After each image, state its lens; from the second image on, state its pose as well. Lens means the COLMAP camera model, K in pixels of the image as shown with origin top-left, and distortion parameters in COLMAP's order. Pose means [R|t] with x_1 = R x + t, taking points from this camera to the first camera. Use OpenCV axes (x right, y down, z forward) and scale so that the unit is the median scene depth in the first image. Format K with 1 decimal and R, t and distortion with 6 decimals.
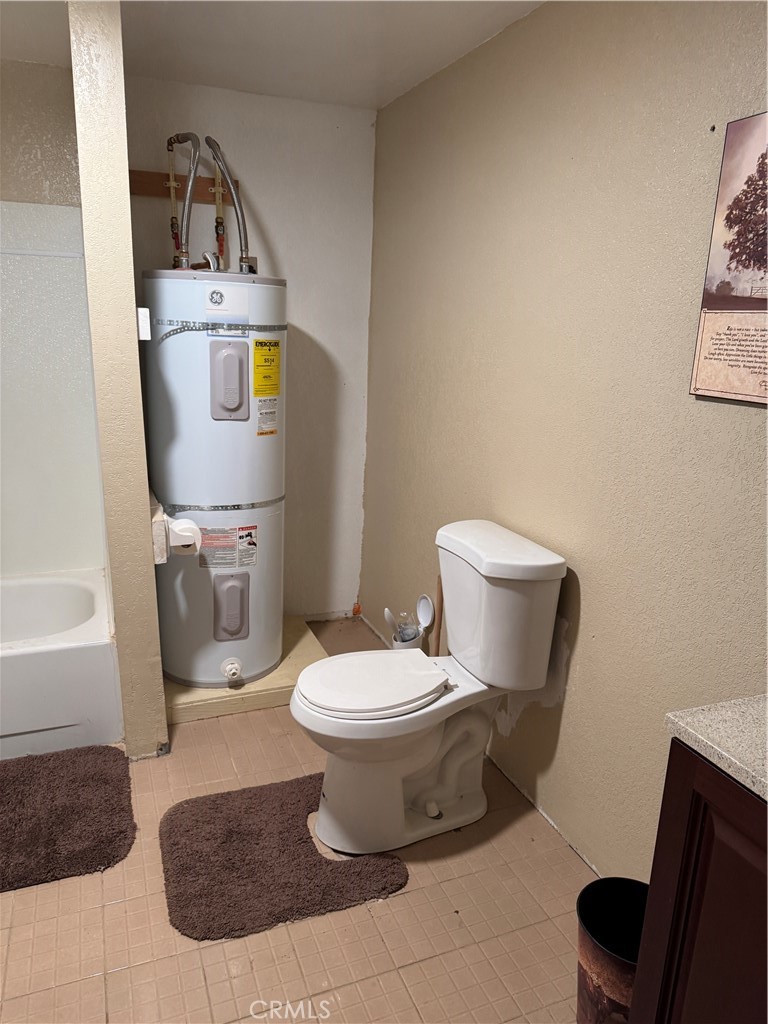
lens RADIAL K [[736.1, 0, 384.0], [0, 736.1, 512.0], [0, 0, 1]] dist [0.049187, -0.077342]
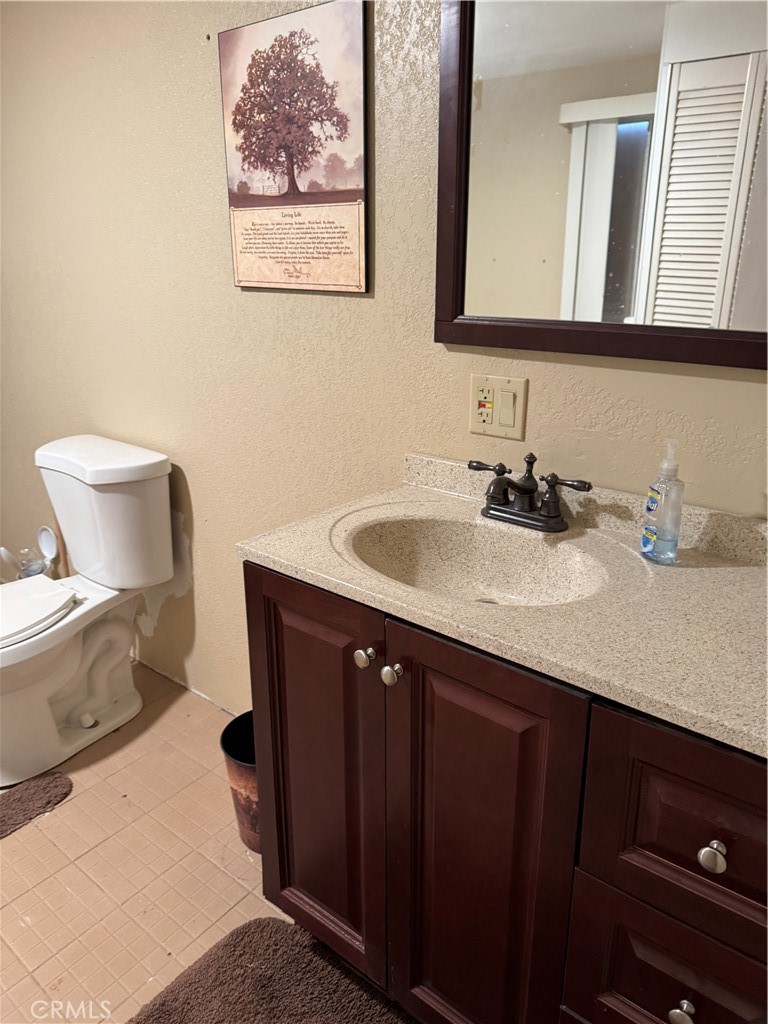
lens RADIAL K [[736.1, 0, 384.0], [0, 736.1, 512.0], [0, 0, 1]] dist [0.049187, -0.077342]
pose [[0.874246, -0.197538, 0.443477, 0.043232], [0.149721, 0.978656, 0.140771, 0.058583], [-0.461819, -0.056671, 0.885162, -0.138721]]
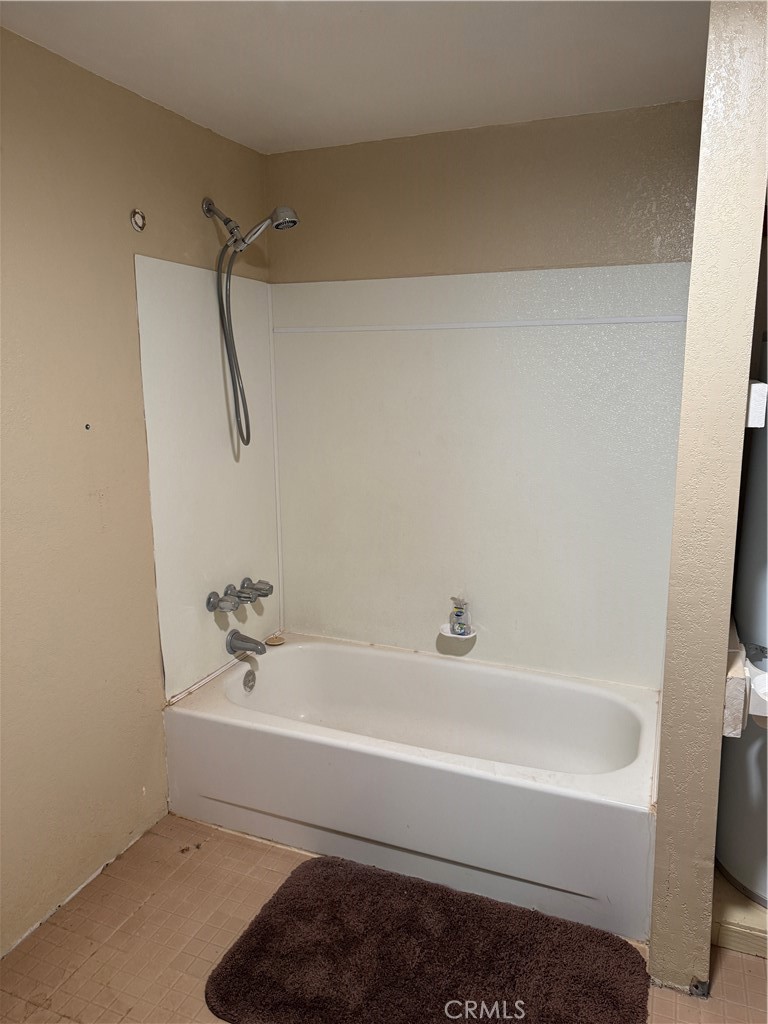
lens RADIAL K [[723.1, 0, 384.0], [0, 723.1, 512.0], [0, 0, 1]] dist [0.004444, 0.003443]
pose [[0.720005, 0.101947, -0.686439, -0.070309], [-0.151163, 0.988439, -0.011756, -0.068225], [0.677305, 0.112228, 0.727092, 0.196871]]
